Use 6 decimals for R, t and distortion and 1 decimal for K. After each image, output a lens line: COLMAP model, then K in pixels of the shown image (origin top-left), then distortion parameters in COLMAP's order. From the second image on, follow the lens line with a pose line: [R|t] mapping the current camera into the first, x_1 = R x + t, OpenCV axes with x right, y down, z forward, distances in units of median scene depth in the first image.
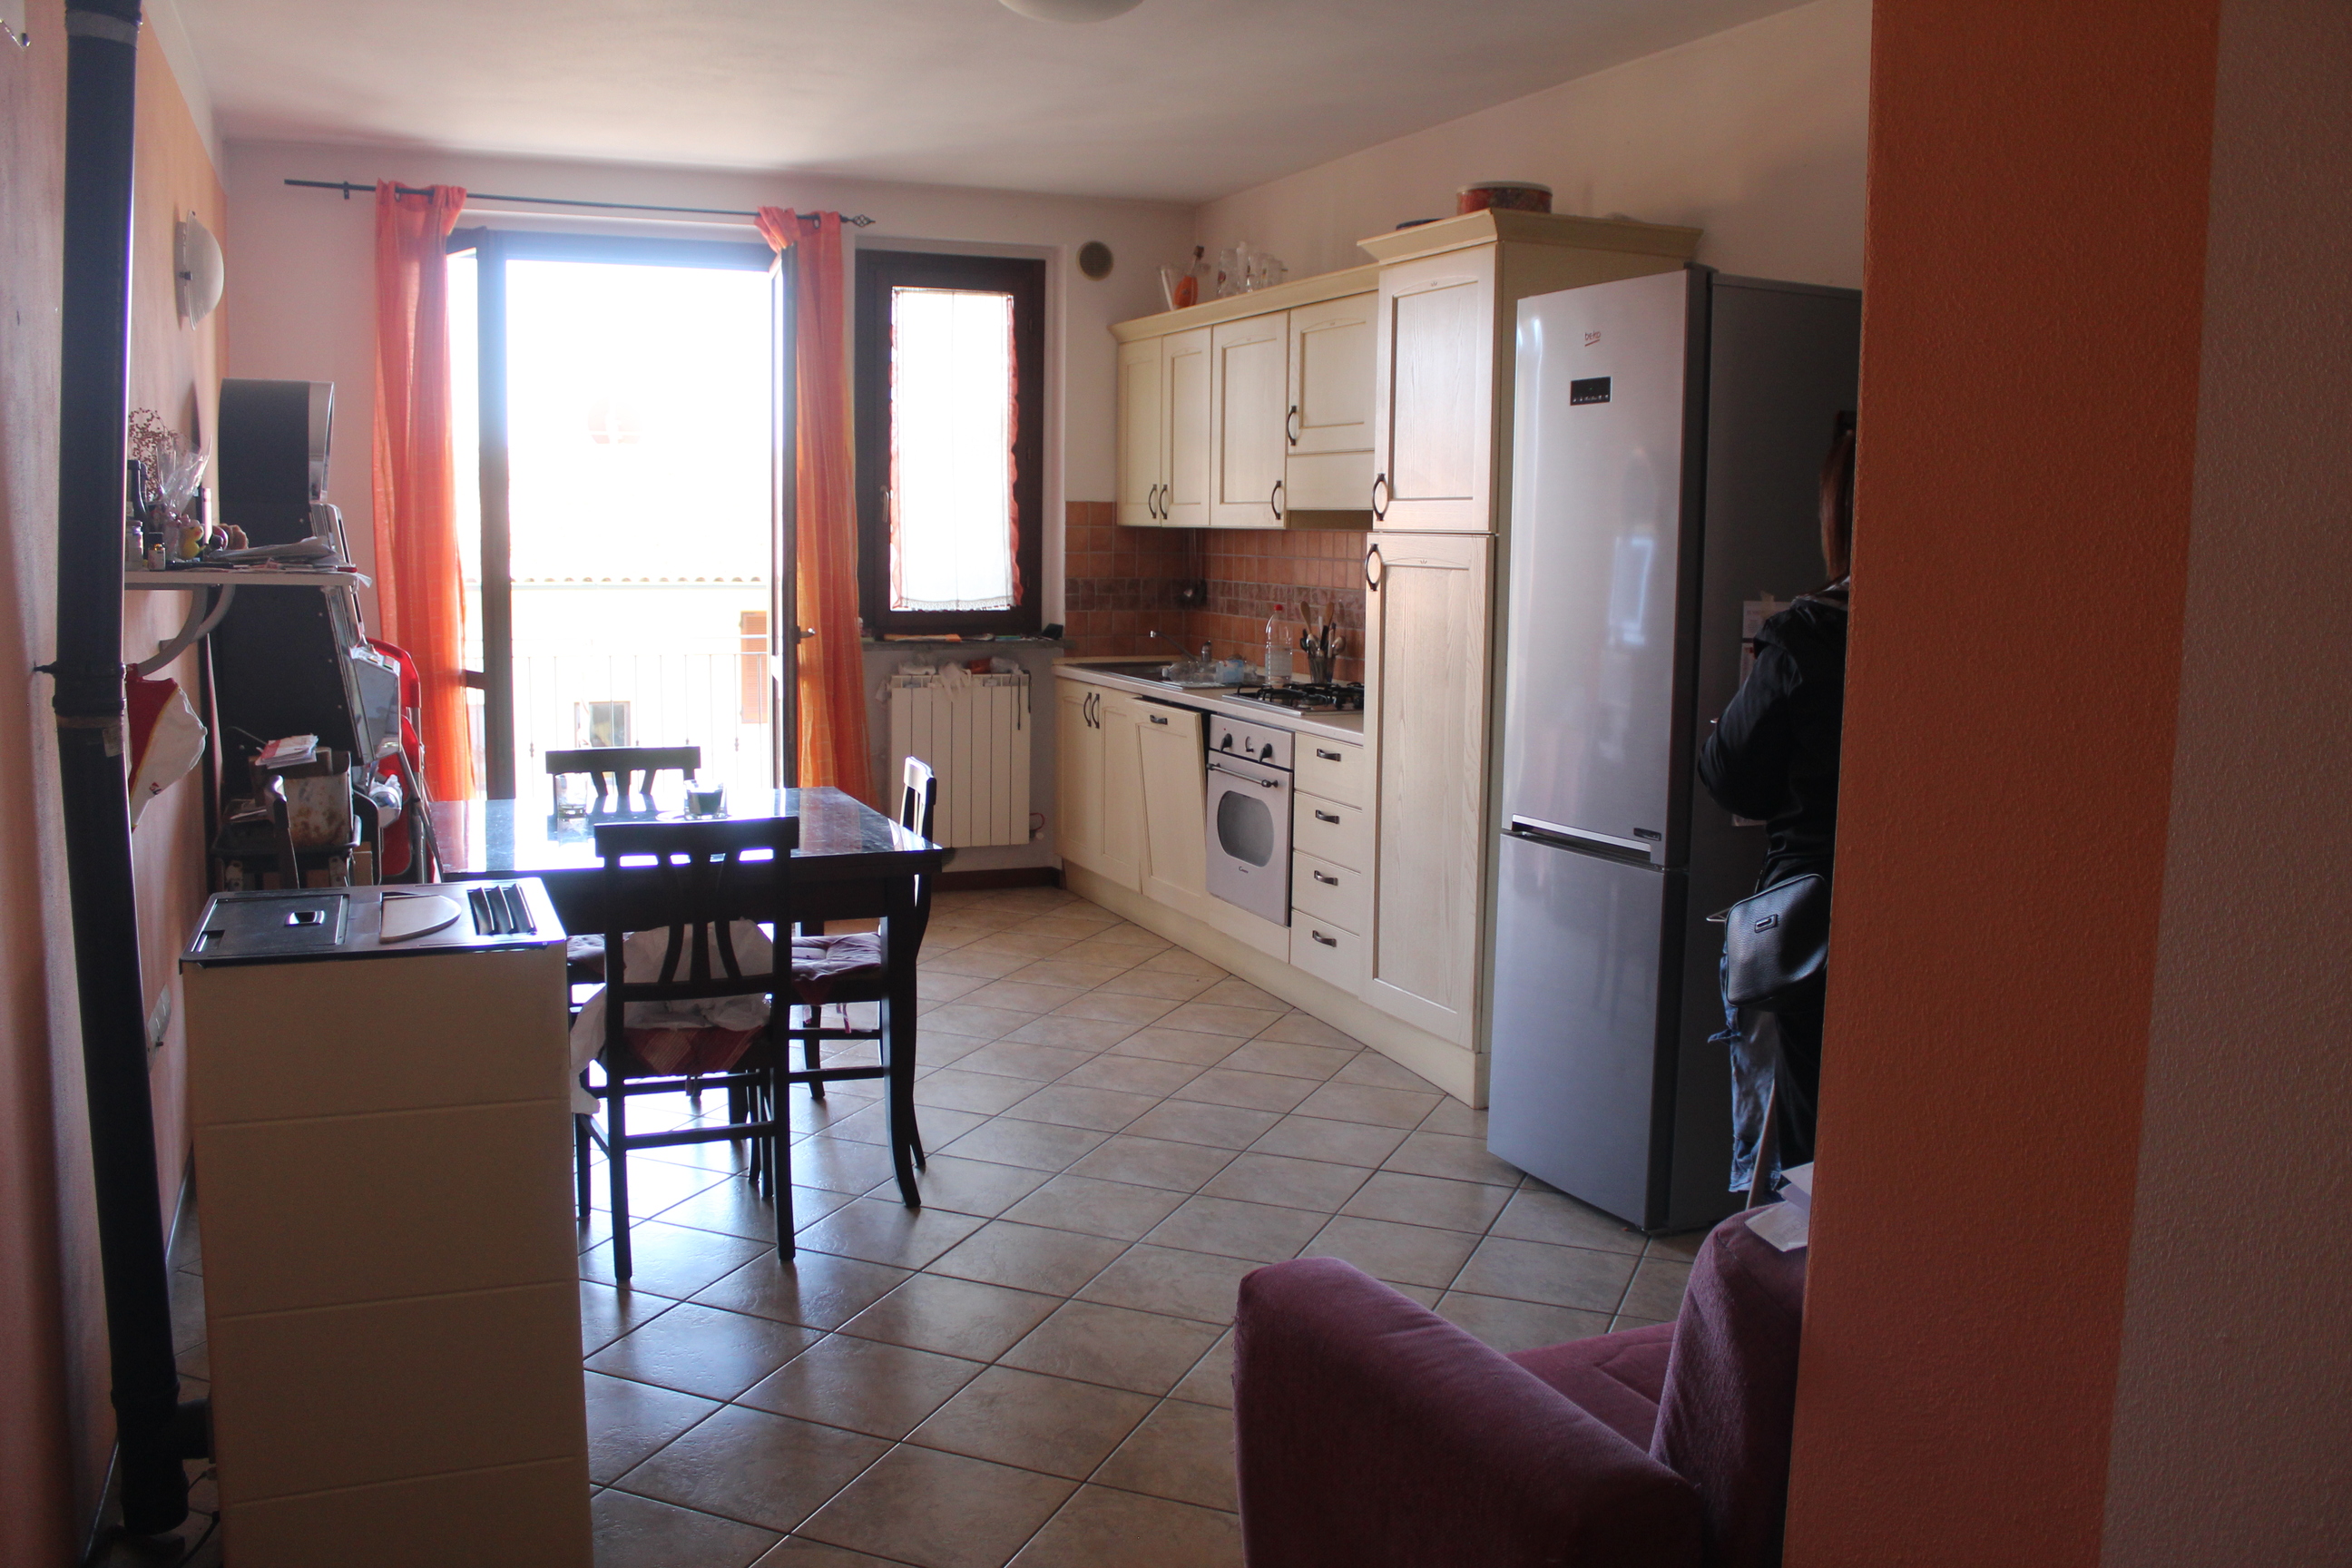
lens RADIAL K [[1969.4, 0, 1171.1], [0, 1969.4, 763.0], [0, 0, 1]] dist [-0.164880, 0.152342]
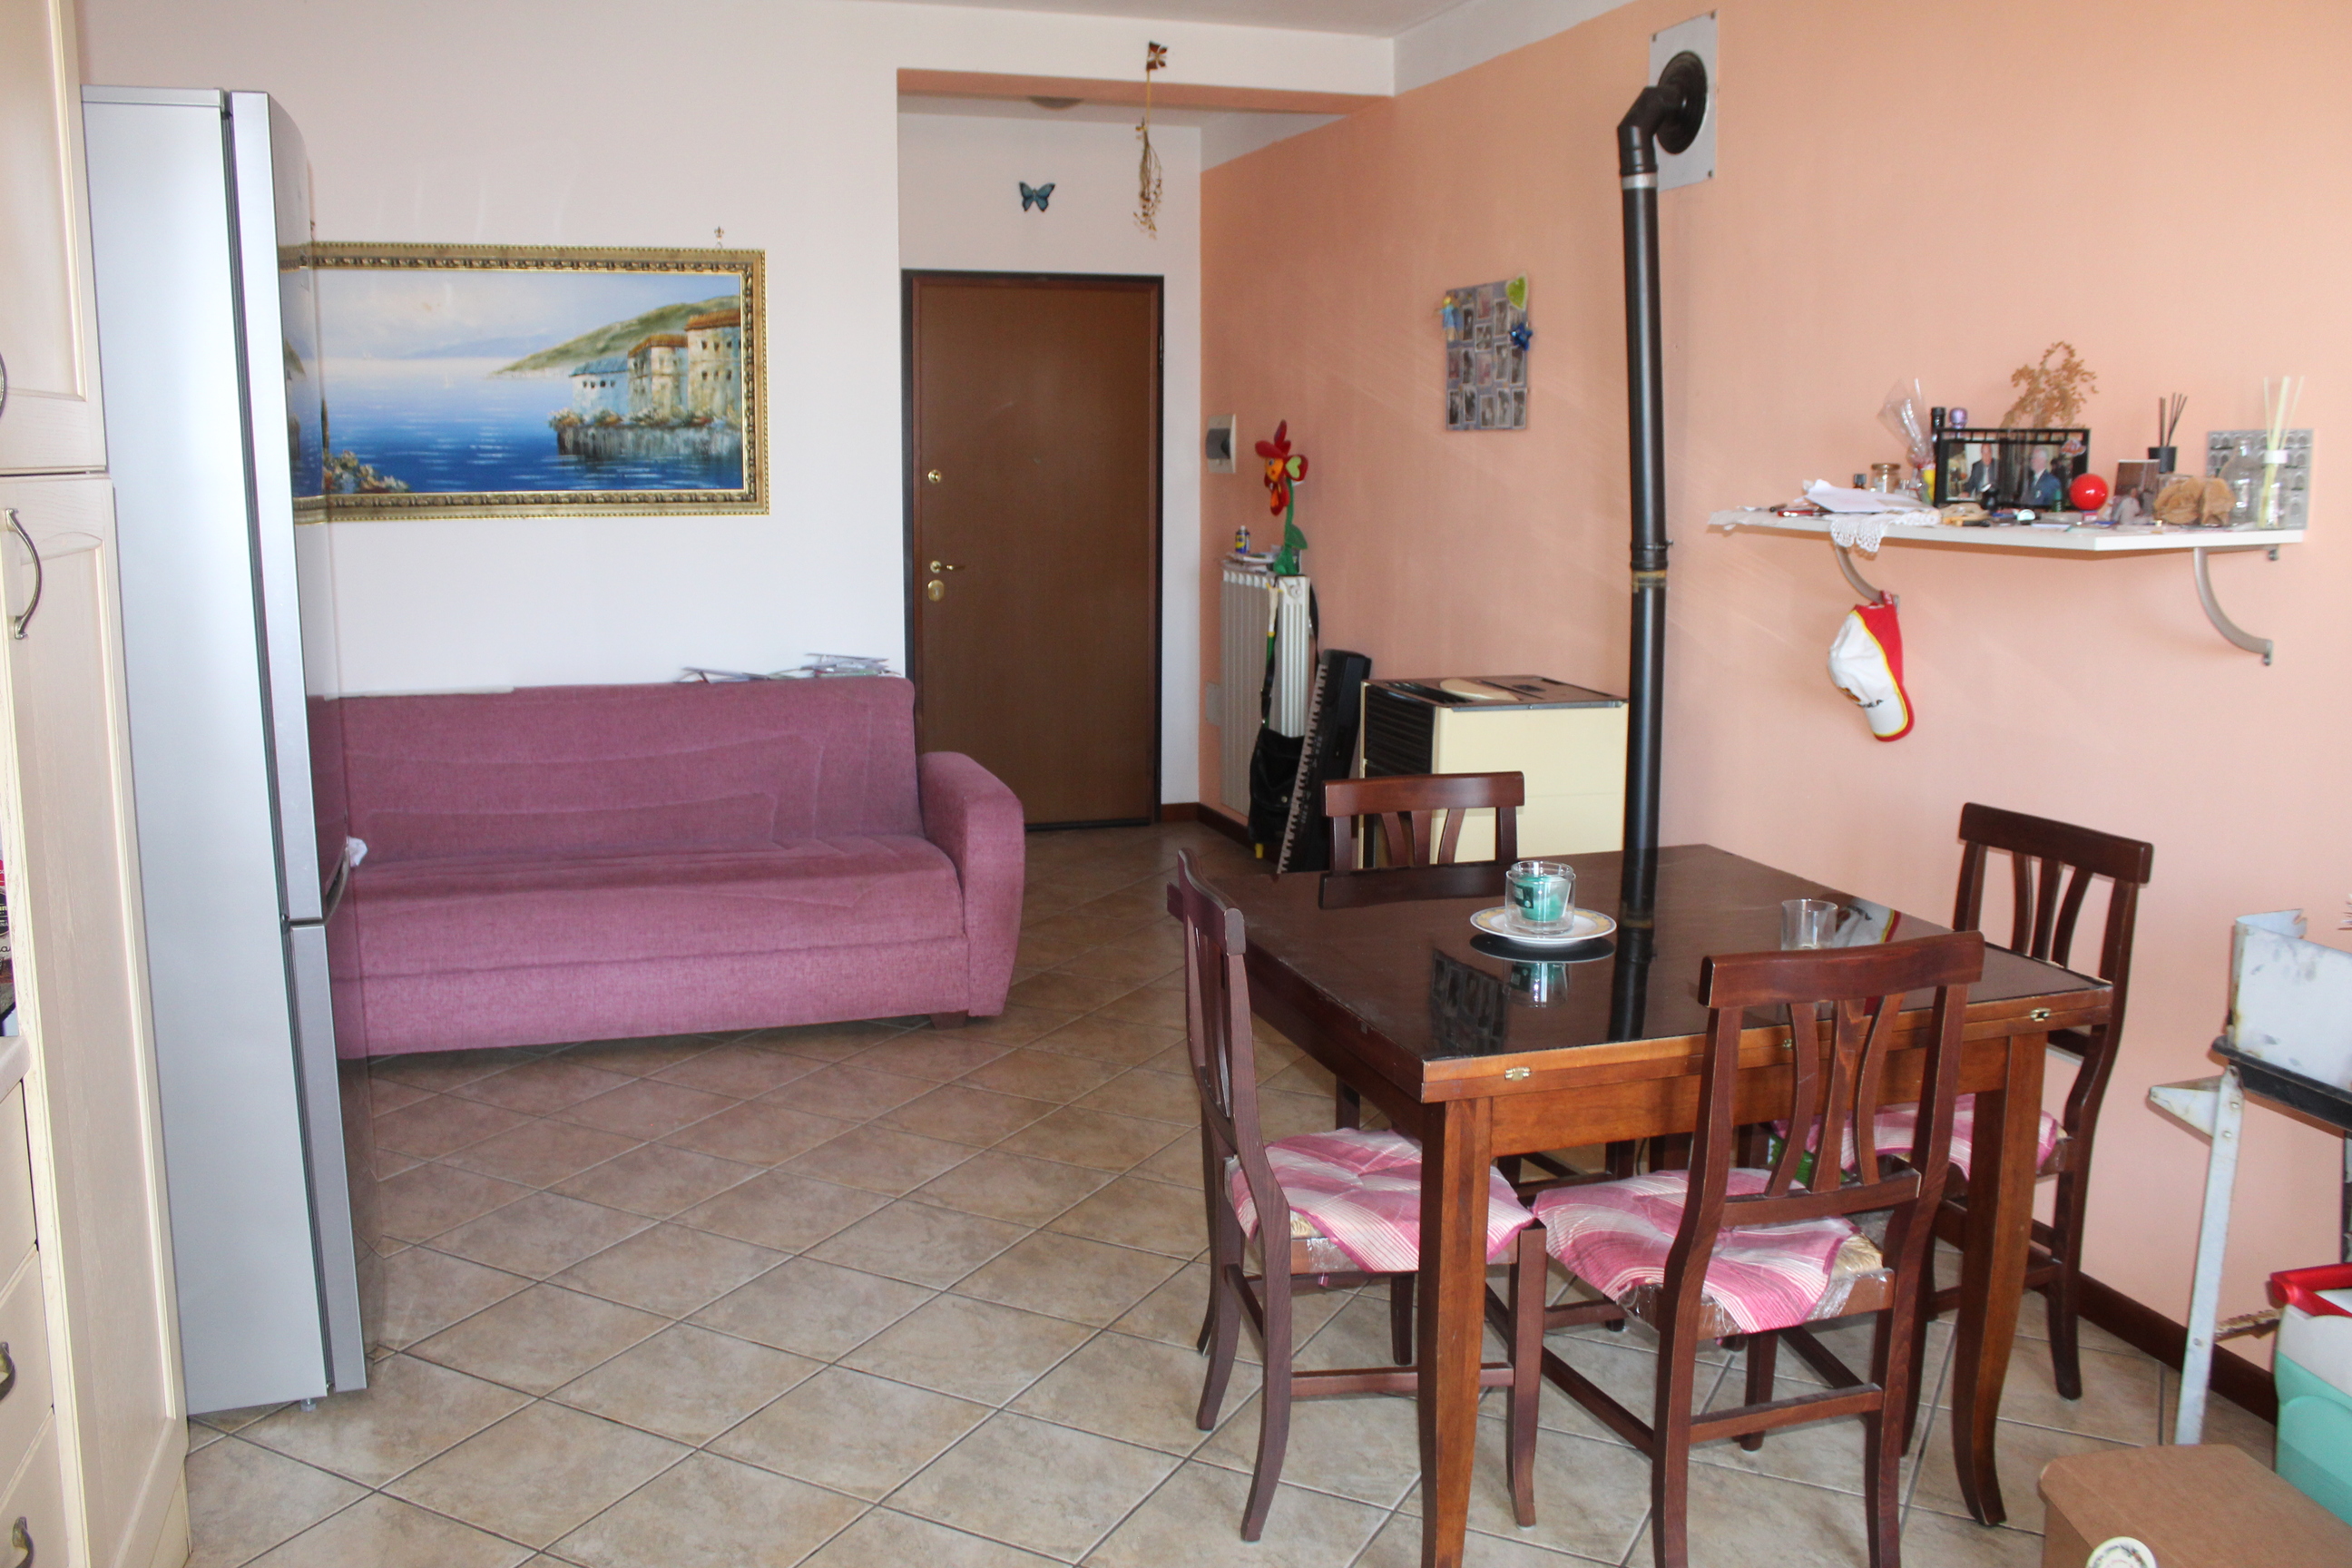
lens RADIAL K [[1969.4, 0, 1171.1], [0, 1969.4, 763.0], [0, 0, 1]] dist [-0.164880, 0.152342]
pose [[-0.994785, -0.031673, 0.096956, -0.178868], [-0.003939, 0.961785, 0.273777, -0.199123], [-0.101922, 0.271968, -0.956894, 1.608014]]
